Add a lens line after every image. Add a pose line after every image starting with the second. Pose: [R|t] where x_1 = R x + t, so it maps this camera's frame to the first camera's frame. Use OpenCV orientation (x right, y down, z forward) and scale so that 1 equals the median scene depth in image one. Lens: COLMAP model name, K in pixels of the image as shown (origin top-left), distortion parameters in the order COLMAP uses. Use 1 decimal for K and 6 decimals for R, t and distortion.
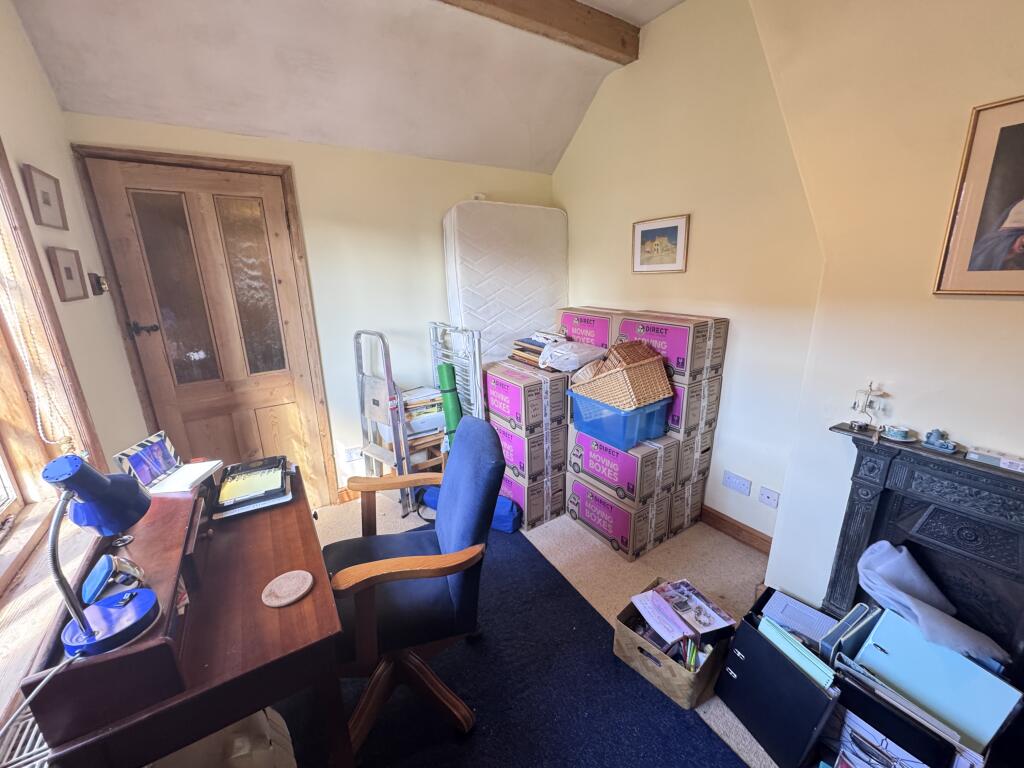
lens RADIAL K [[408.1, 0, 512.5], [0, 408.1, 381.7], [0, 0, 1]] dist [-0.000650, 0.000231]
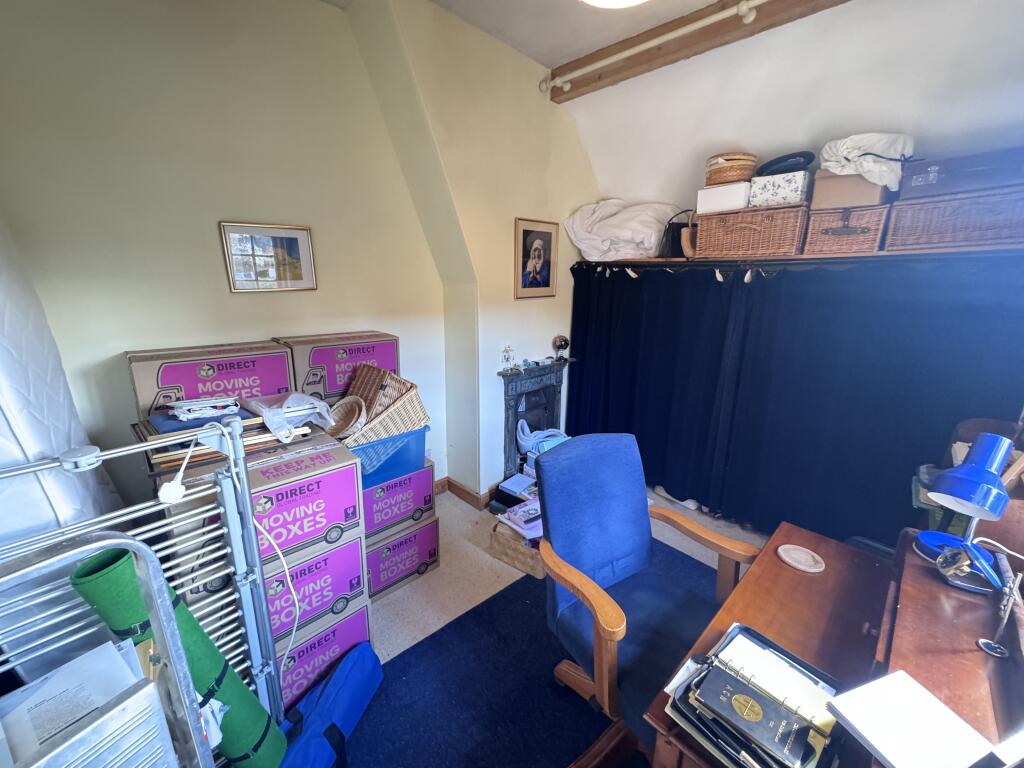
lens RADIAL K [[408.1, 0, 510.6], [0, 408.1, 382.3], [0, 0, 1]] dist [-0.000650, 0.000231]
pose [[-0.200735, -0.219357, 0.954771, -0.608137], [0.256697, 0.928778, 0.267354, -0.212640], [-0.945416, 0.298754, -0.130130, 0.783477]]
